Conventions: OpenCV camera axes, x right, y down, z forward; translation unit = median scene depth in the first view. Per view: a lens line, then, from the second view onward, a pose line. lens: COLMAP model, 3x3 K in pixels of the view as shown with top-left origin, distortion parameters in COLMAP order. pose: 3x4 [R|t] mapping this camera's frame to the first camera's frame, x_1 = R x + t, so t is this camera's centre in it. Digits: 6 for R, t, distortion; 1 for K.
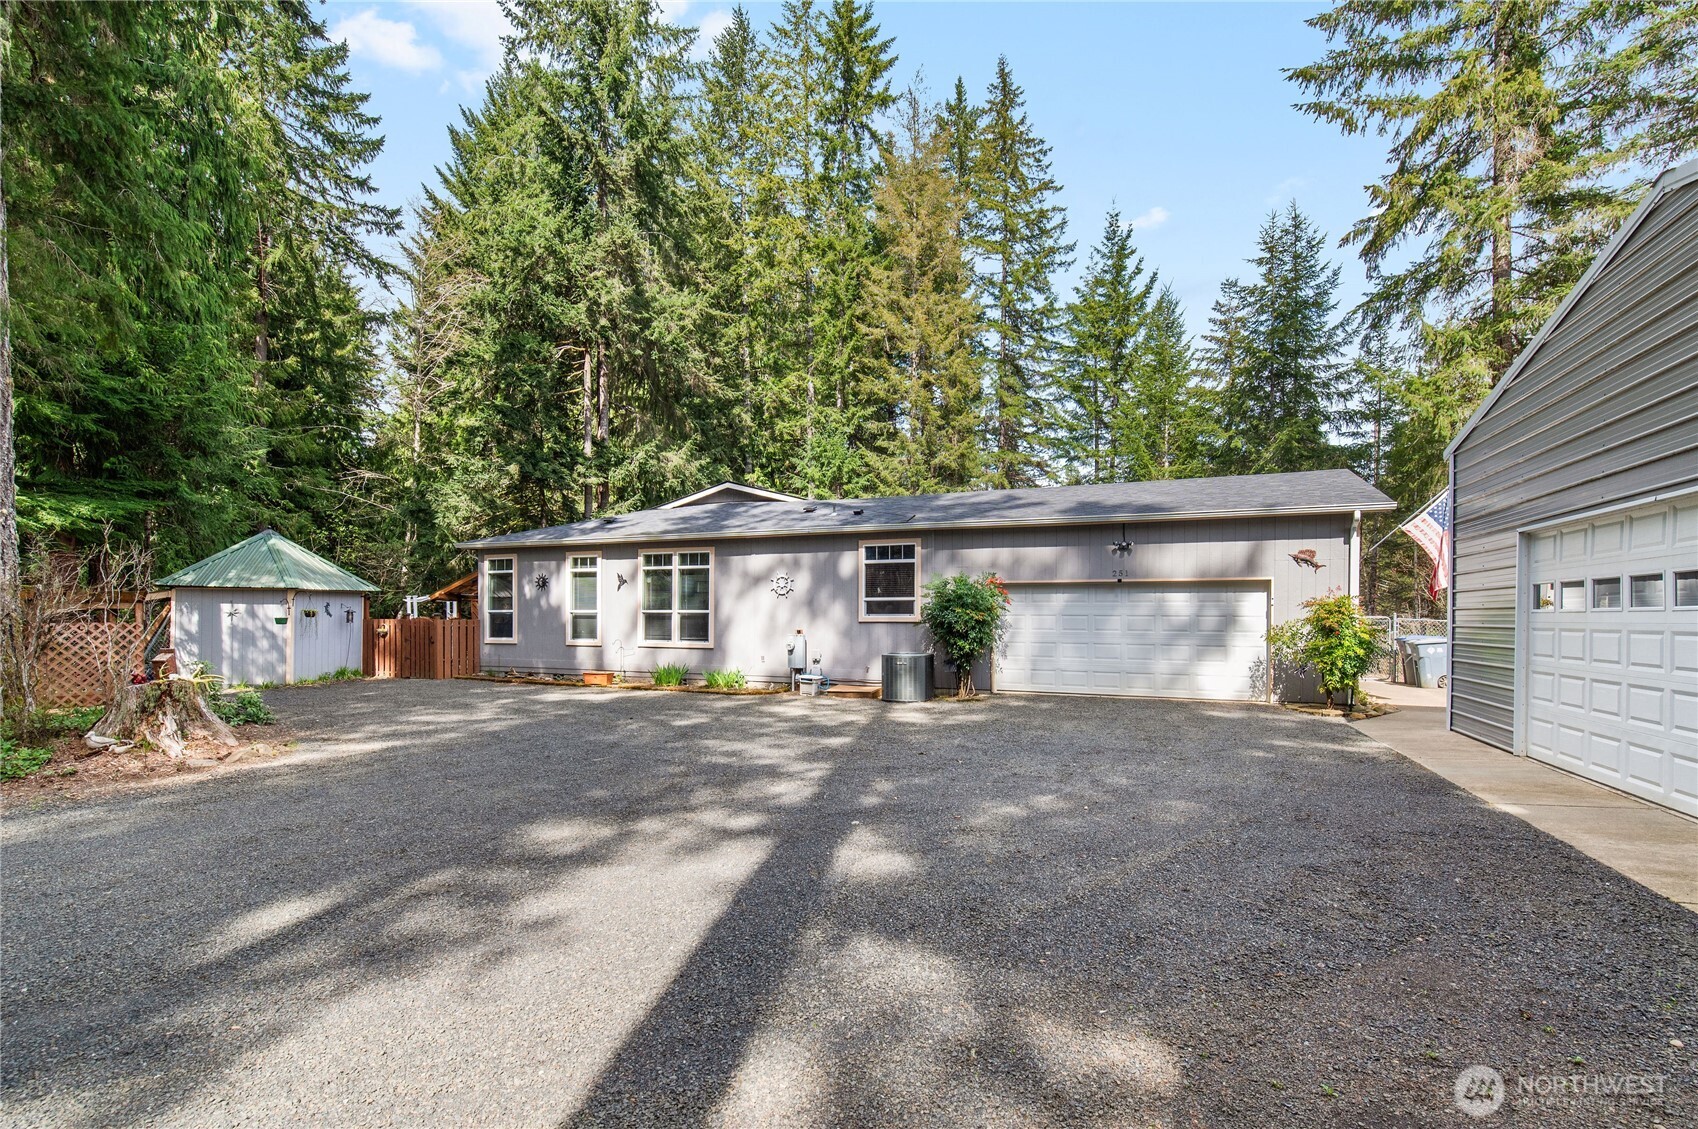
lens RADIAL K [[751.5, 0, 851.9], [0, 751.5, 609.6], [0, 0, 1]] dist [-0.002315, 0.000971]
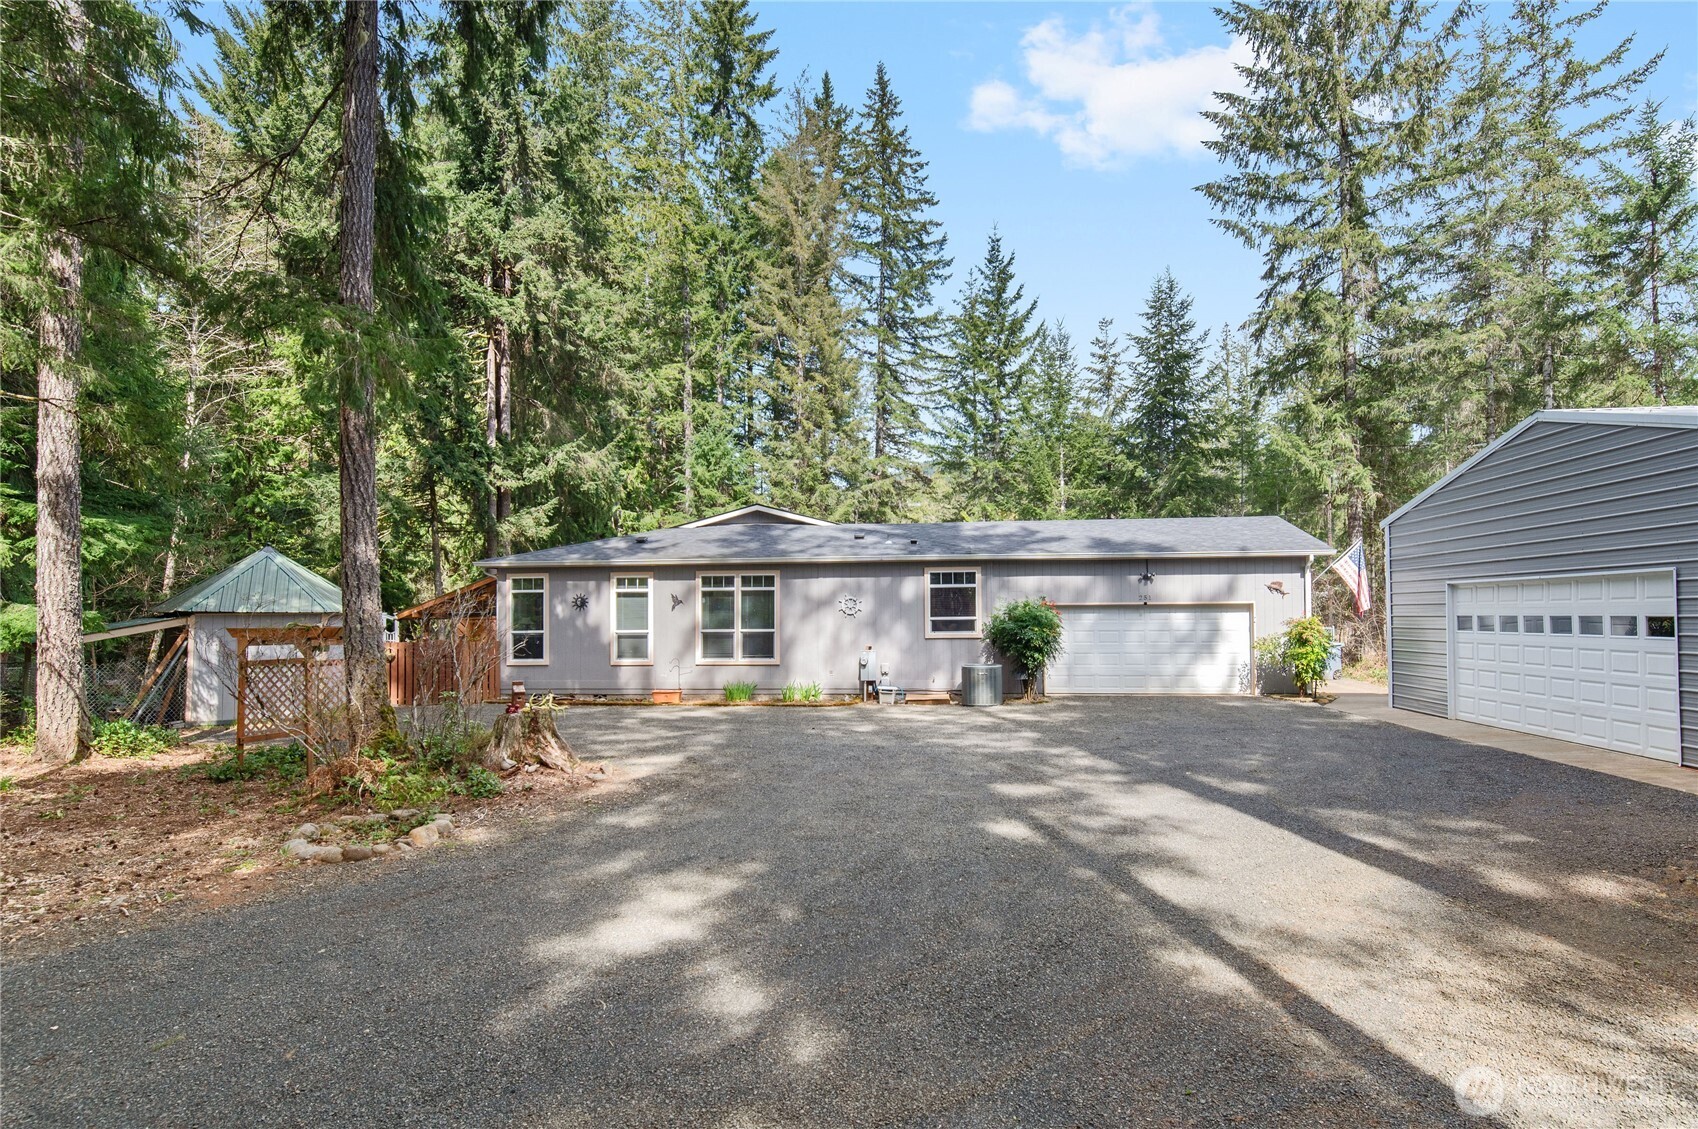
lens RADIAL K [[878.9, 0, 846.7], [0, 878.9, 571.6], [0, 0, 1]] dist [0.002744, 0.001442]
pose [[0.959733, 0.002781, 0.280901, -0.397882], [0.009080, 0.999121, -0.040915, -0.026257], [-0.280768, 0.041818, 0.958864, -0.213939]]
